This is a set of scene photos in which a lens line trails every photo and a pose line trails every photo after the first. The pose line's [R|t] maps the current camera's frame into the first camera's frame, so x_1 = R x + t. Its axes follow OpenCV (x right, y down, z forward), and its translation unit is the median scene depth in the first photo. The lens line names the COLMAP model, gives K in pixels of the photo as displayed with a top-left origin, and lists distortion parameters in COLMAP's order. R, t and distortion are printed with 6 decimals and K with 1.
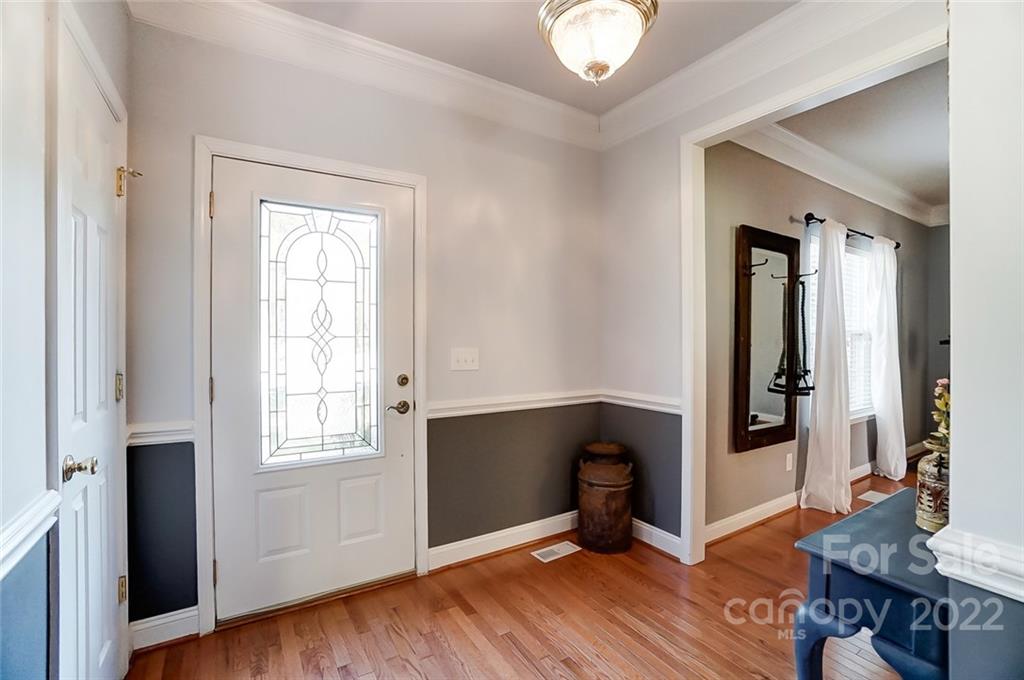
lens RADIAL K [[457.3, 0, 509.7], [0, 457.3, 335.6], [0, 0, 1]] dist [-0.039799, 0.008600]
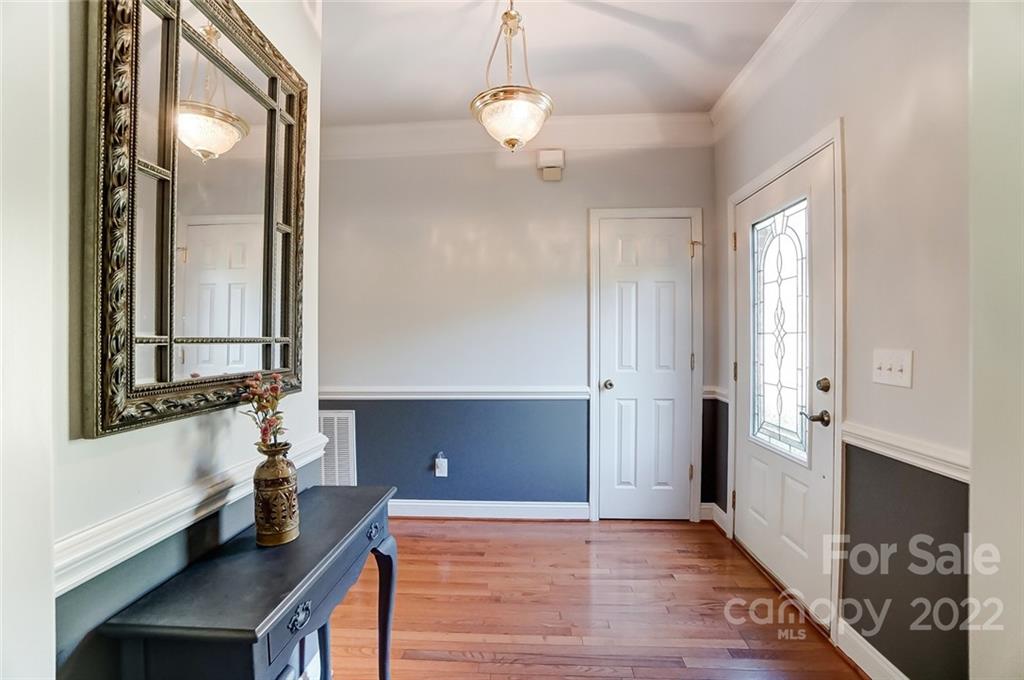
lens RADIAL K [[457.3, 0, 508.5], [0, 457.3, 338.4], [0, 0, 1]] dist [-0.039799, 0.008600]
pose [[-0.554444, 0.003288, -0.832214, 0.811386], [0.002965, 0.999994, 0.001976, 0.011140], [0.832215, -0.001372, -0.554451, 1.052709]]
